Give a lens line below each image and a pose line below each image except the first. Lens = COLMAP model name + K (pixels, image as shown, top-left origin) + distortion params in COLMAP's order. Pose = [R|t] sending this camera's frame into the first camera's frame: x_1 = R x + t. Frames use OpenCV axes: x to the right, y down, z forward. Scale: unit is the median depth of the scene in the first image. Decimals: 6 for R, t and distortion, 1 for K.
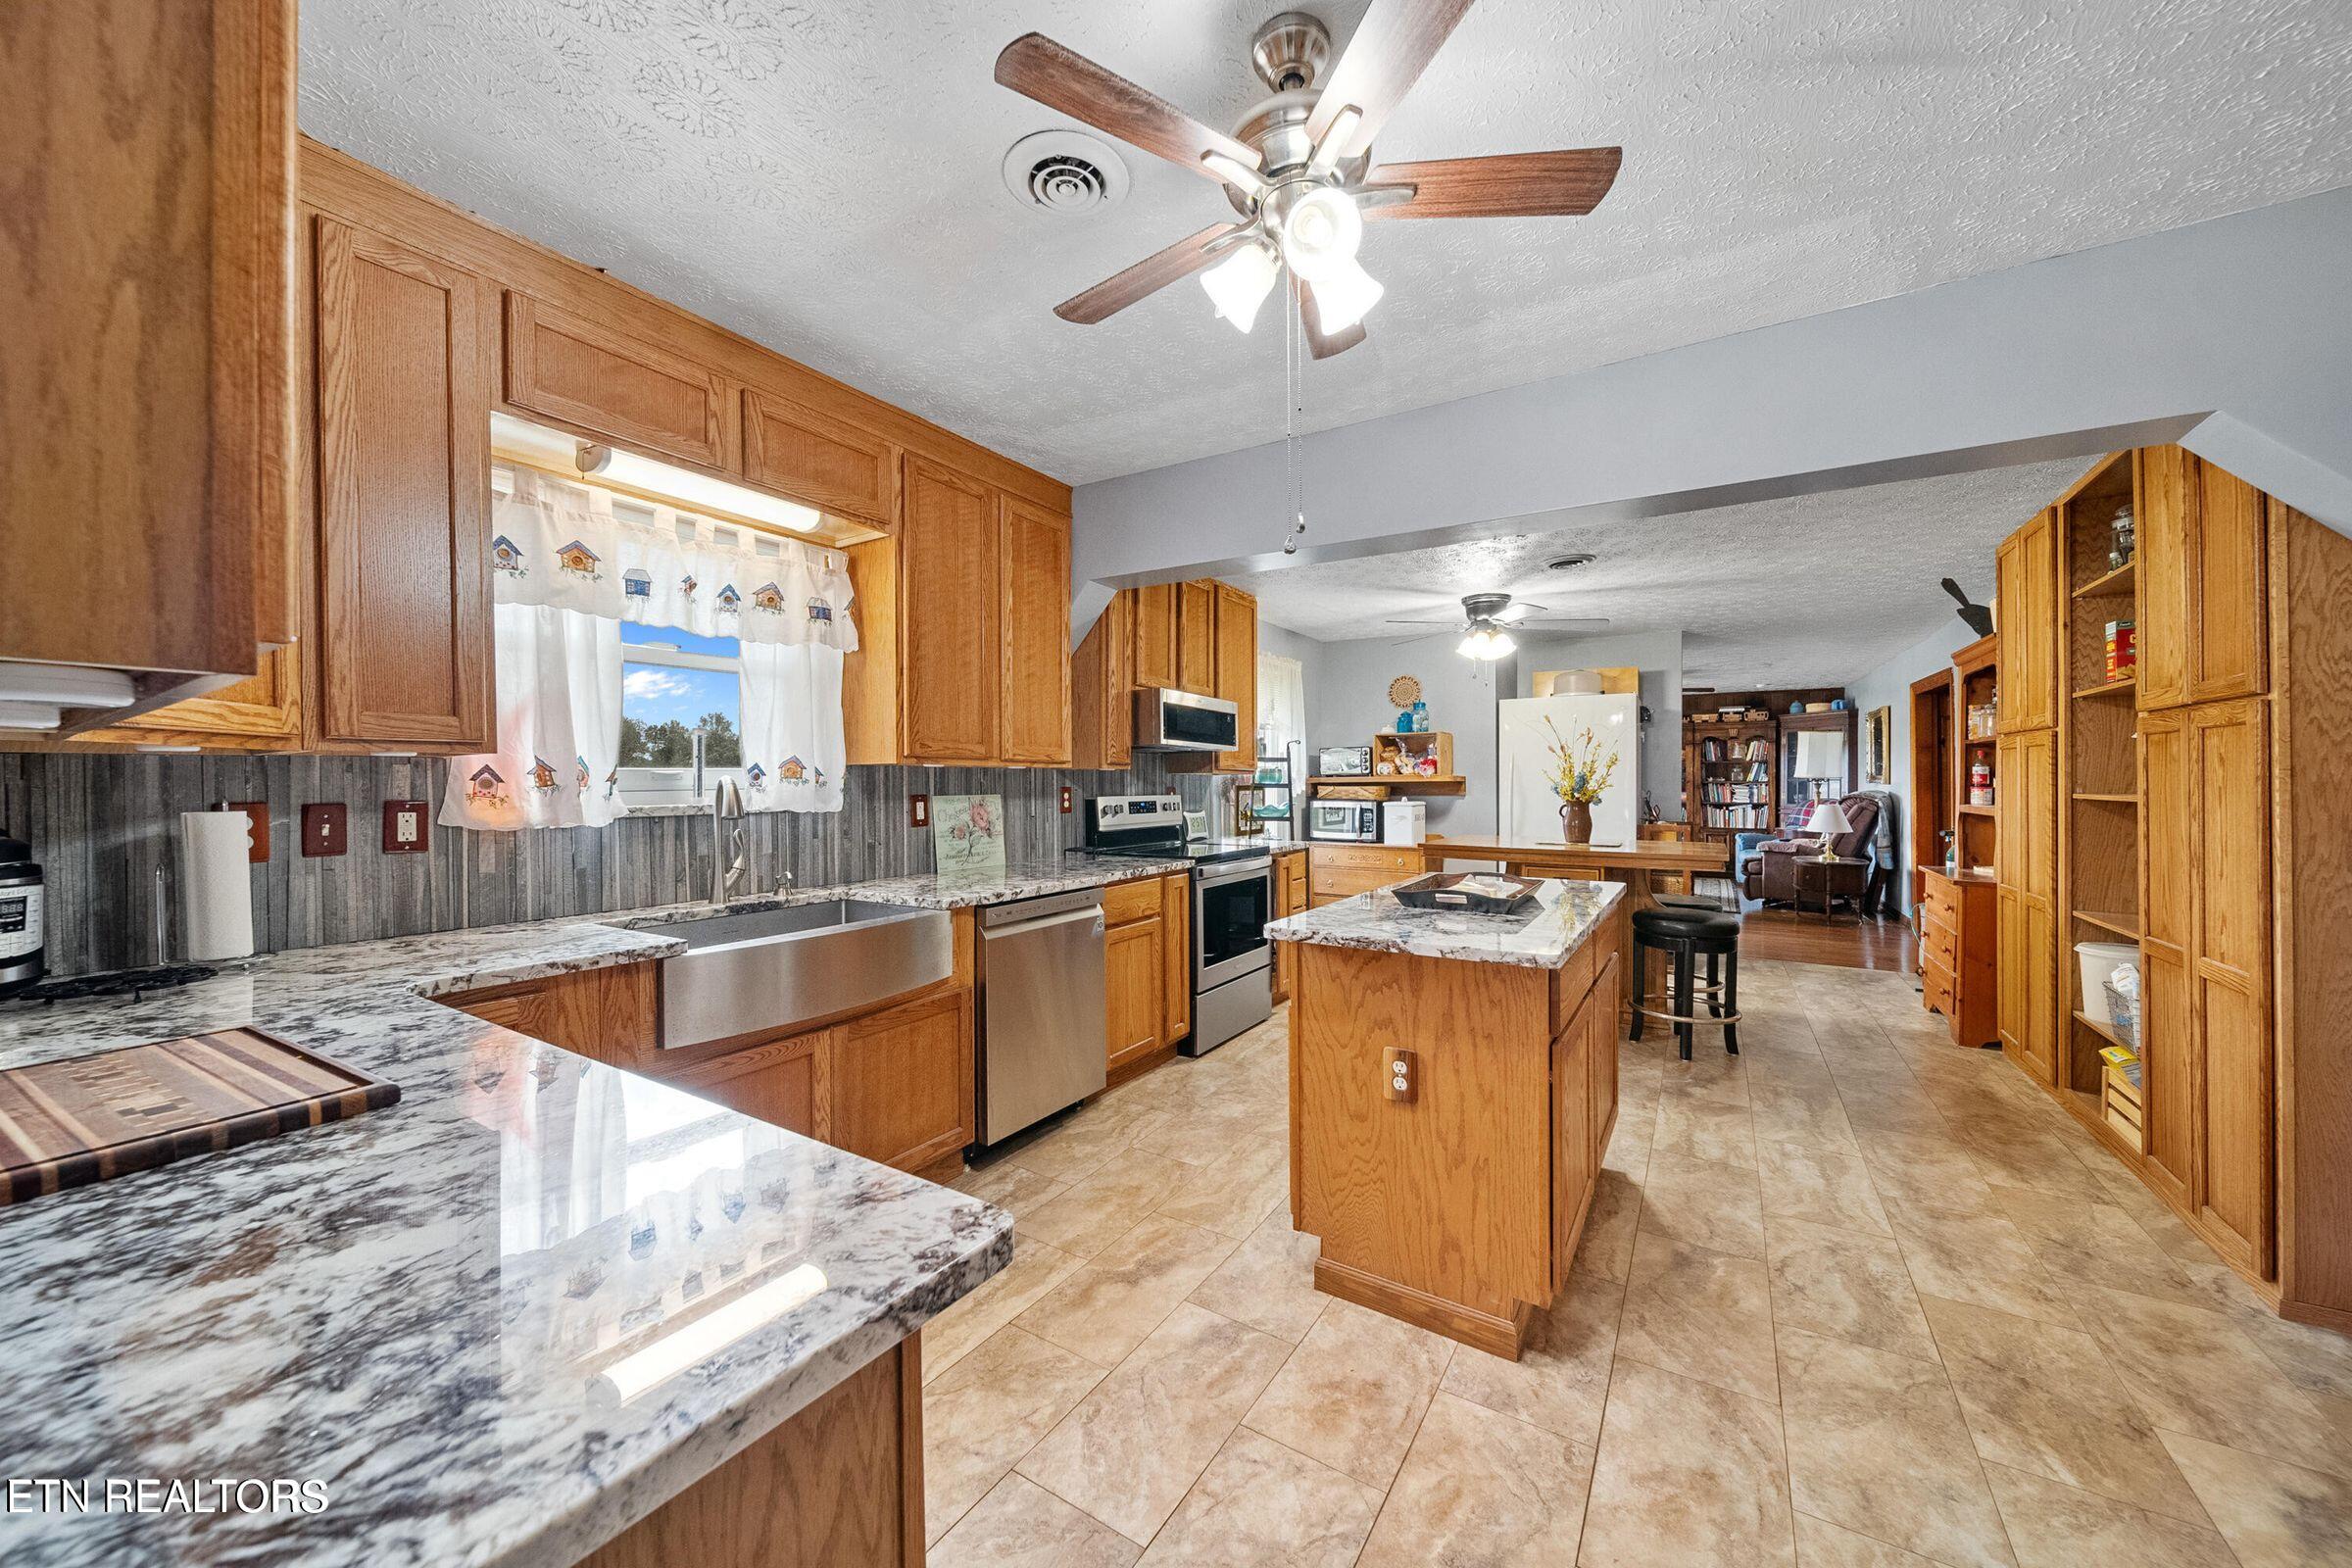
lens RADIAL K [[832.7, 0, 1185.2], [0, 832.7, 793.6], [0, 0, 1]] dist [-0.000056, 0.000155]
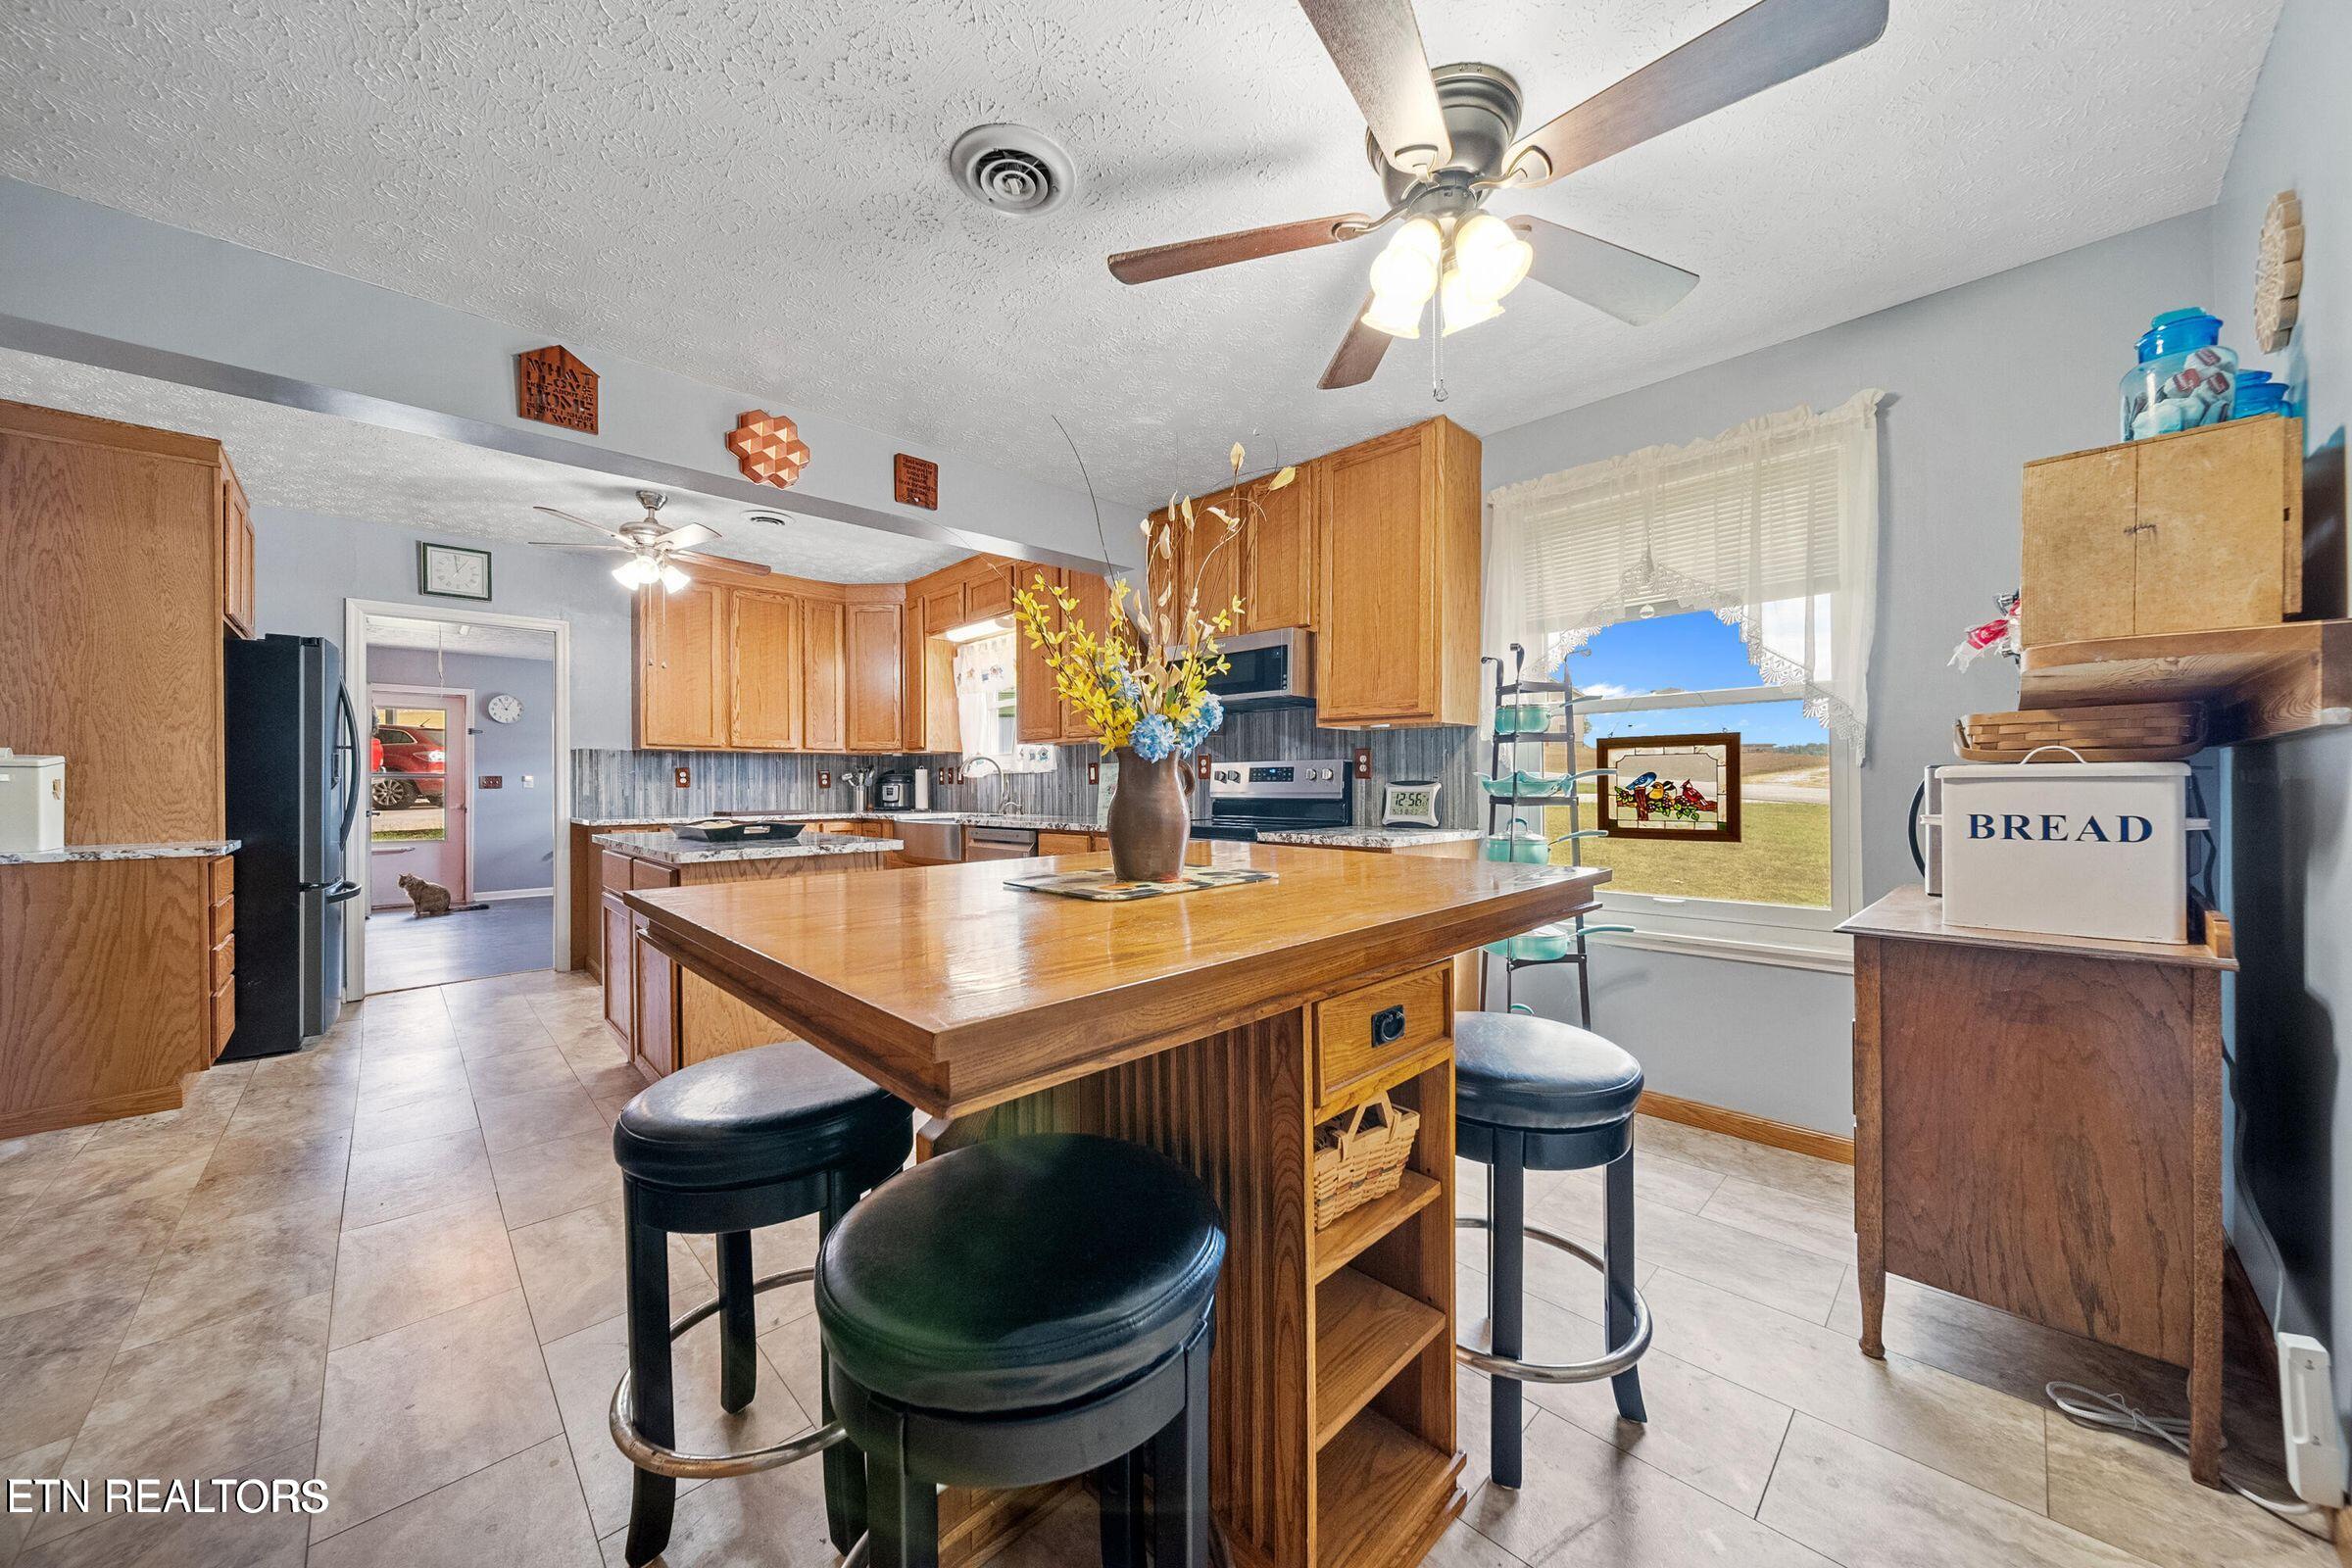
lens RADIAL K [[832.7, 0, 1186.4], [0, 832.7, 779.6], [0, 0, 1]] dist [-0.000056, 0.000155]
pose [[-0.233254, -0.000641, -0.972416, 1.207700], [-0.005524, 0.999985, 0.000666, 0.032350], [0.972400, 0.005527, -0.233254, 1.669273]]
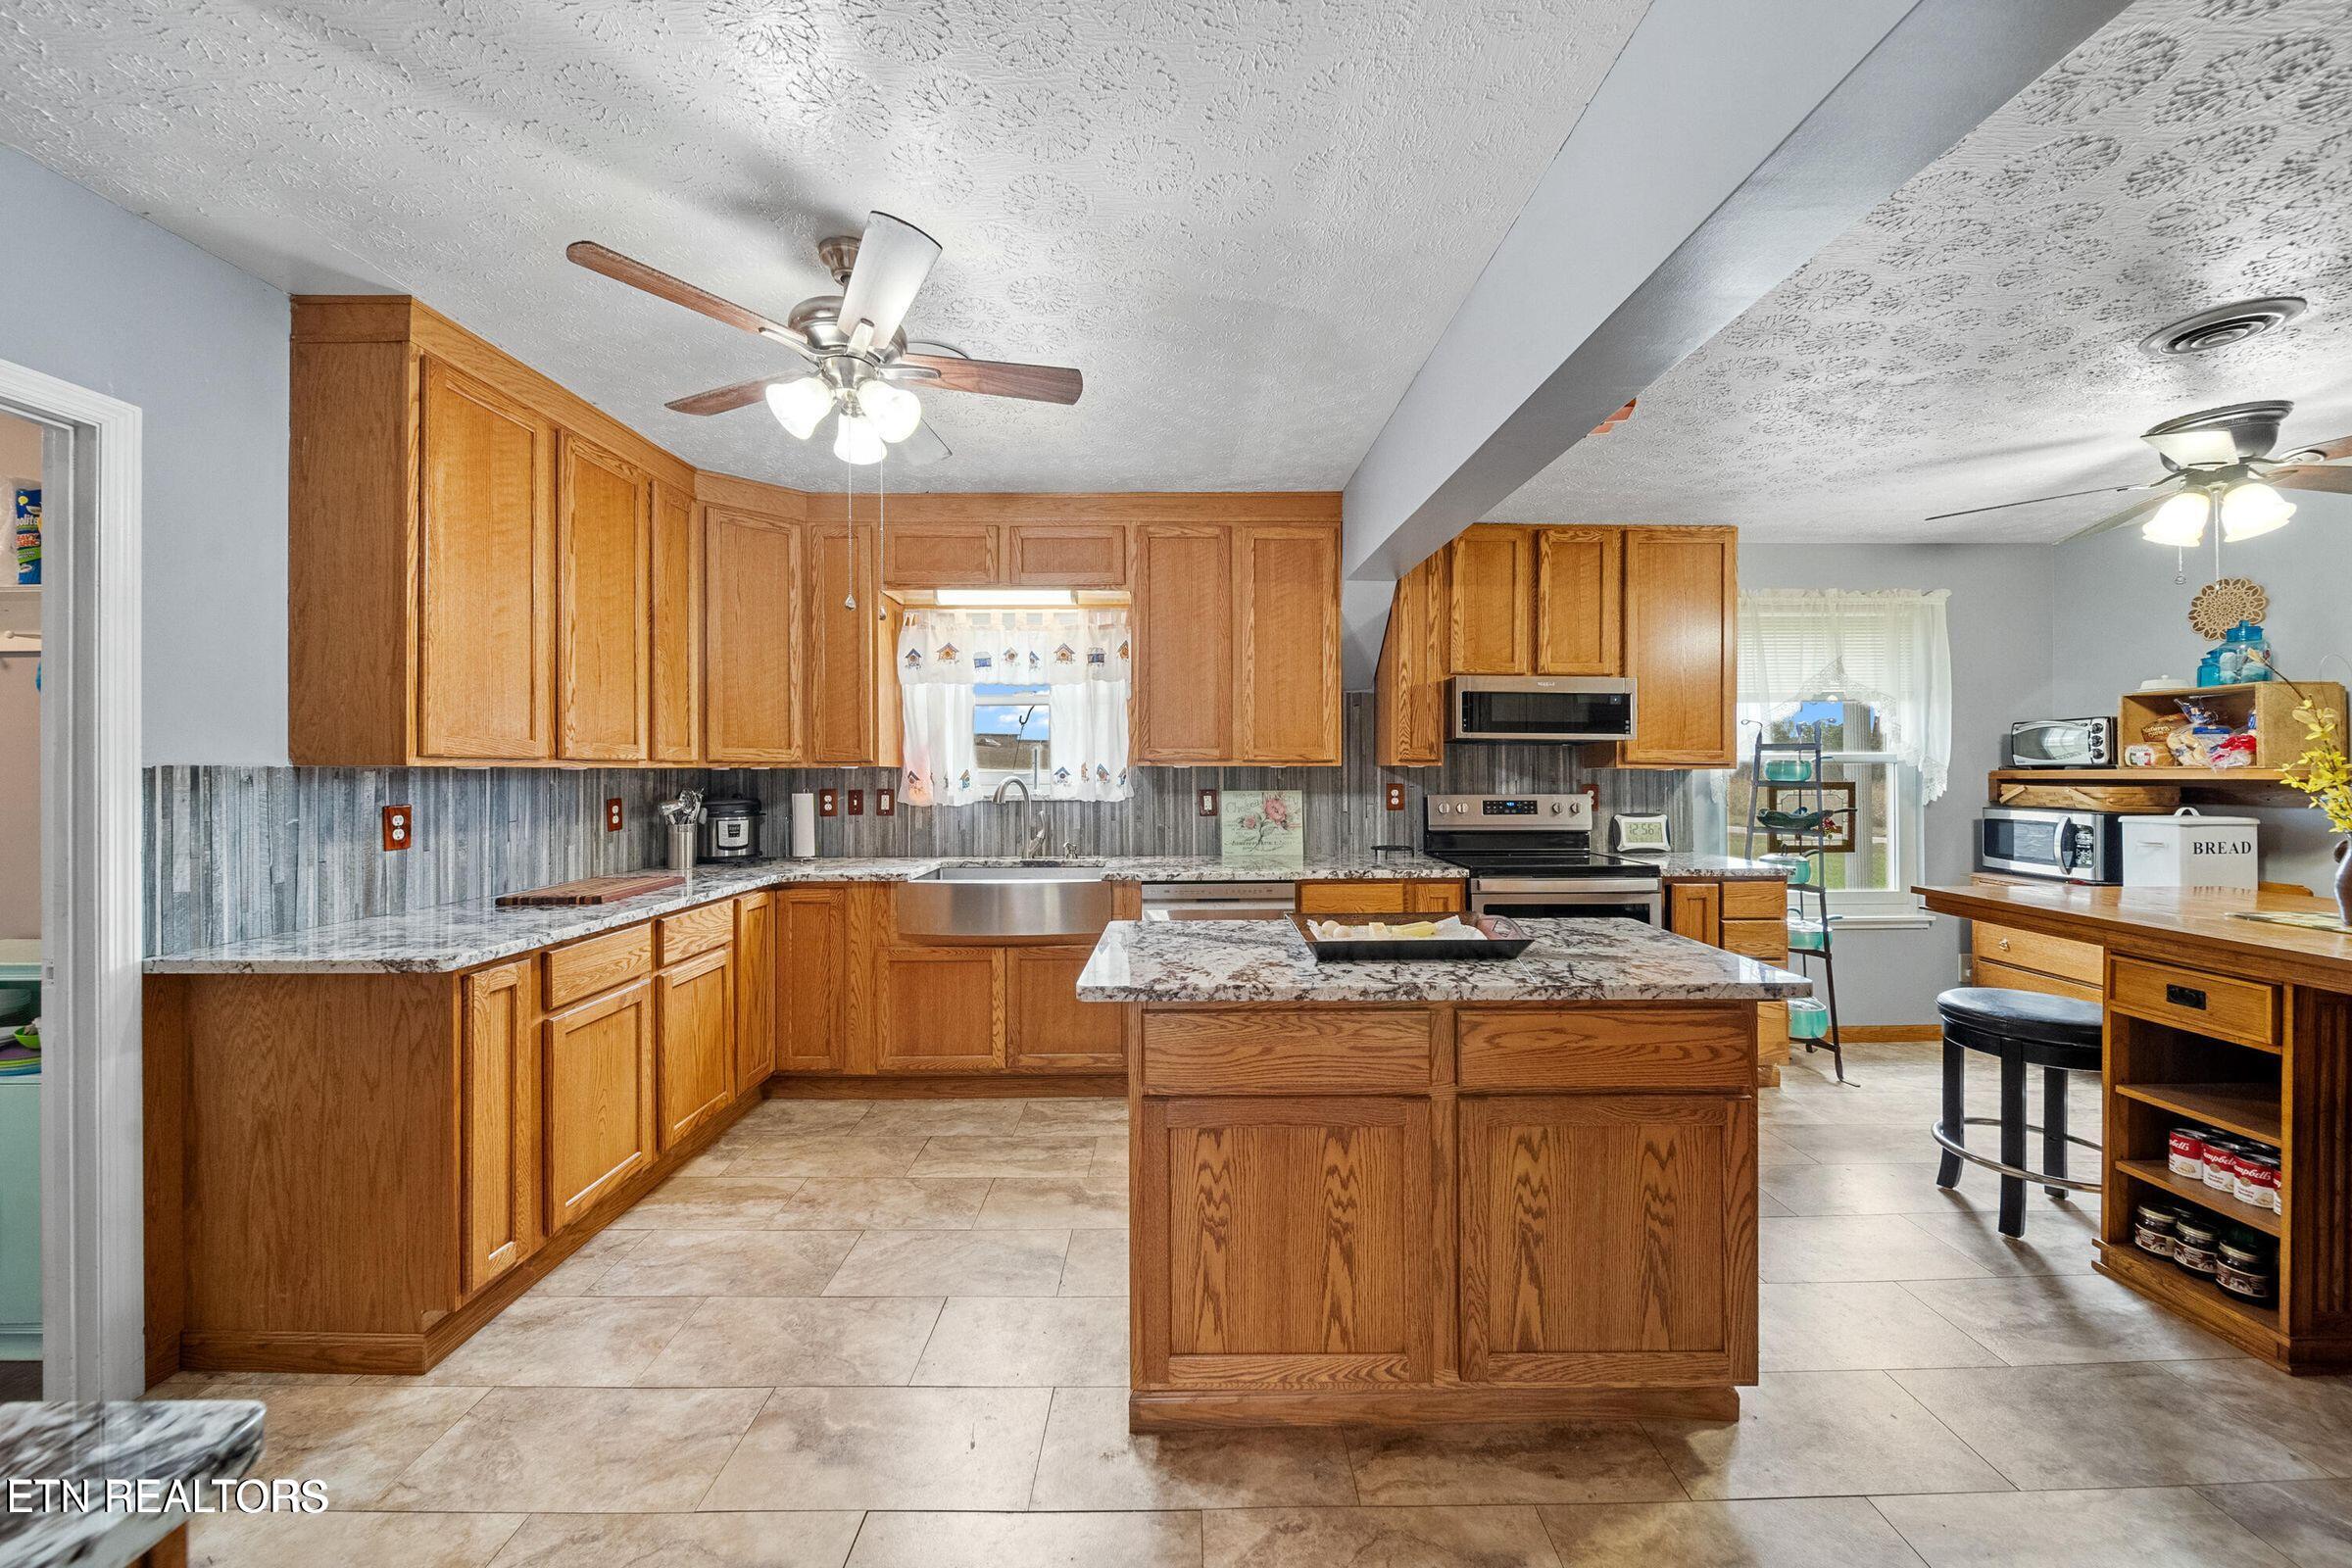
lens RADIAL K [[832.7, 0, 1190.2], [0, 832.7, 776.8], [0, 0, 1]] dist [-0.000056, 0.000155]
pose [[0.542433, 0.008076, -0.840061, 0.757932], [-0.009638, 0.999948, 0.003389, -0.023594], [0.840044, 0.006258, 0.542482, 0.353961]]
